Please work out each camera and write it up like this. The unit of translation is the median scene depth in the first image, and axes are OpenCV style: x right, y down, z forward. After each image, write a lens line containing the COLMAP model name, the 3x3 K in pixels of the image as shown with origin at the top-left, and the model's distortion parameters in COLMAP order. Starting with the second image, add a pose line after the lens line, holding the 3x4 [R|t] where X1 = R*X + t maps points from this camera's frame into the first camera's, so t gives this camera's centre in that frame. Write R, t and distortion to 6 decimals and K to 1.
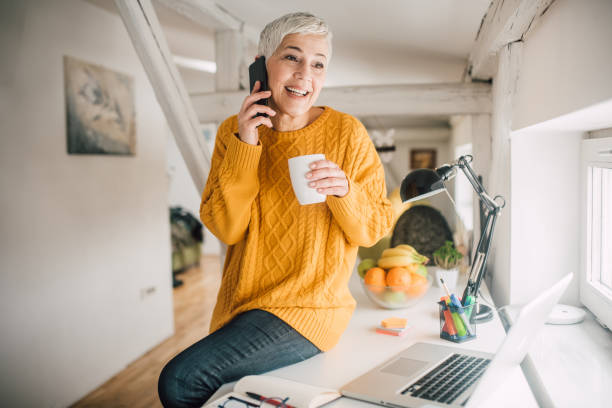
lens RADIAL K [[567.2, 0, 293.2], [0, 567.2, 199.1], [0, 0, 1]] dist [-0.017834, 0.000000]
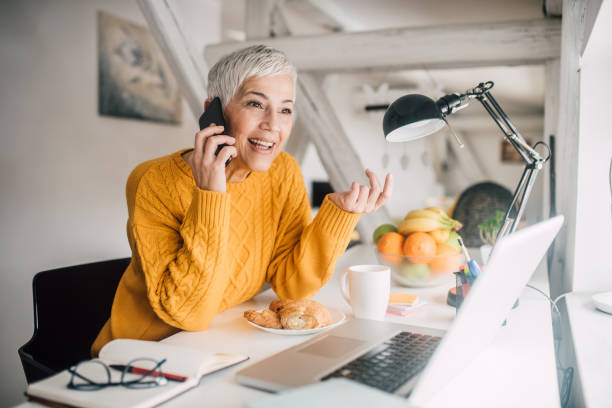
lens RADIAL K [[567.2, 0, 300.3], [0, 567.2, 202.4], [0, 0, 1]] dist [-0.017834, 0.000000]
pose [[0.985991, 0.037903, -0.162434, 0.115108], [-0.037981, 0.999275, 0.002627, 0.064253], [0.162416, 0.003579, 0.986716, 0.158910]]
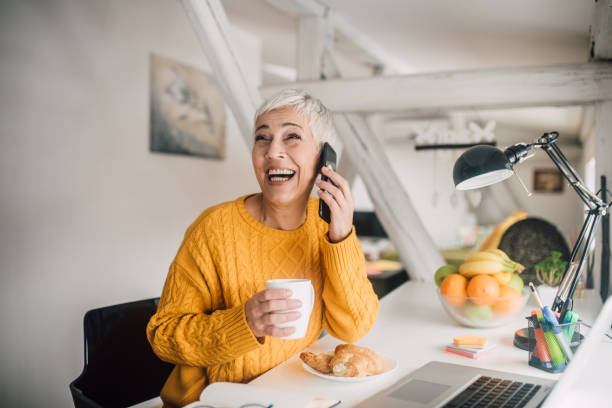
lens RADIAL K [[567.2, 0, 301.3], [0, 567.2, 205.4], [0, 0, 1]] dist [-0.017834, 0.000000]
pose [[0.979608, 0.031276, -0.198471, 0.069110], [-0.039001, 0.998621, -0.035136, 0.046508], [0.197098, 0.042160, 0.979477, 0.123603]]
